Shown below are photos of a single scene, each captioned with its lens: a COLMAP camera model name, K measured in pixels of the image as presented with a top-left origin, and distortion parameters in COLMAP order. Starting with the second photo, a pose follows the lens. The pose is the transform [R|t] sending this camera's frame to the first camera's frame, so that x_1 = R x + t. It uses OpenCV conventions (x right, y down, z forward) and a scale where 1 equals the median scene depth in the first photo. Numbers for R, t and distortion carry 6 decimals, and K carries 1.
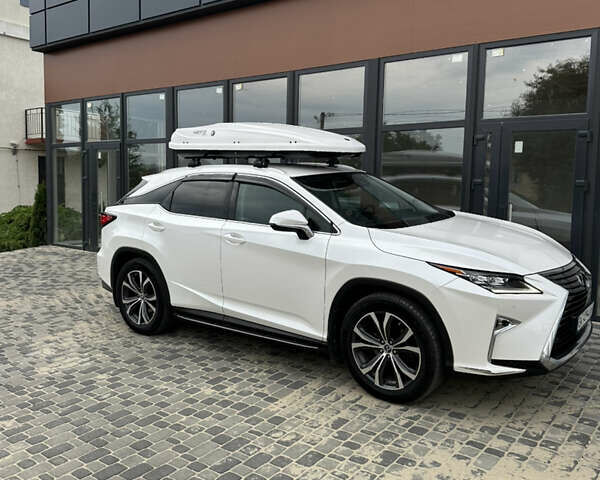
lens RADIAL K [[551.0, 0, 300.0], [0, 551.0, 240.0], [0, 0, 1]] dist [0.140821, -0.269471]
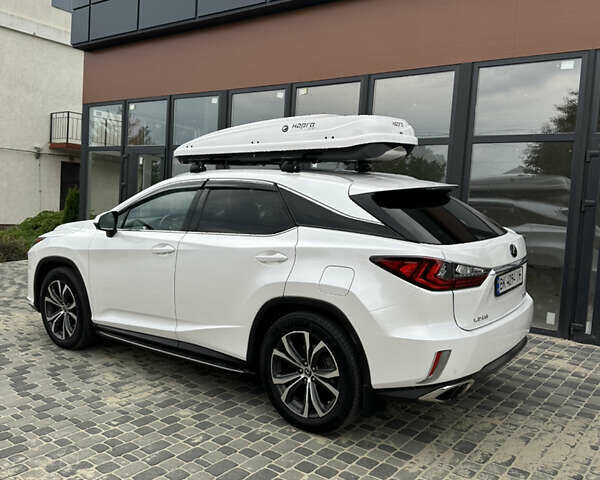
lens RADIAL K [[551.0, 0, 300.0], [0, 551.0, 240.0], [0, 0, 1]] dist [0.140821, -0.269471]
pose [[0.999120, 0.041596, -0.005431, -0.176599], [-0.041751, 0.998600, -0.032474, 0.004705], [0.004073, 0.032672, 0.999458, 0.144851]]
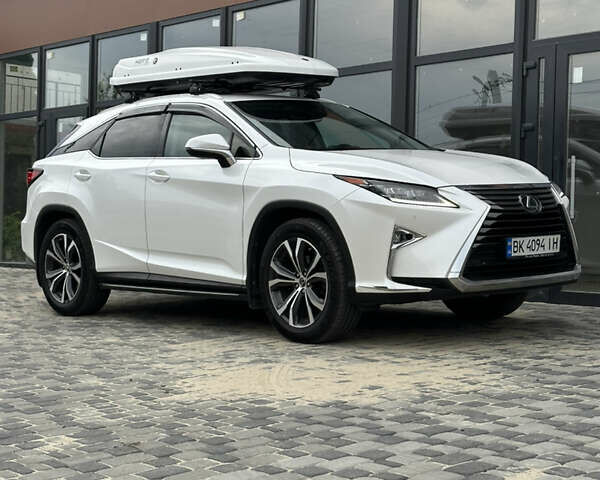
lens RADIAL K [[1080.2, 0, 301.3], [0, 1080.2, 257.1], [0, 0, 1]] dist [0.153704, -0.240064]
pose [[0.984651, 0.005026, -0.174462, 0.363655], [-0.018909, 0.996774, -0.078005, 0.232758], [0.173507, 0.080107, 0.981569, -0.535910]]
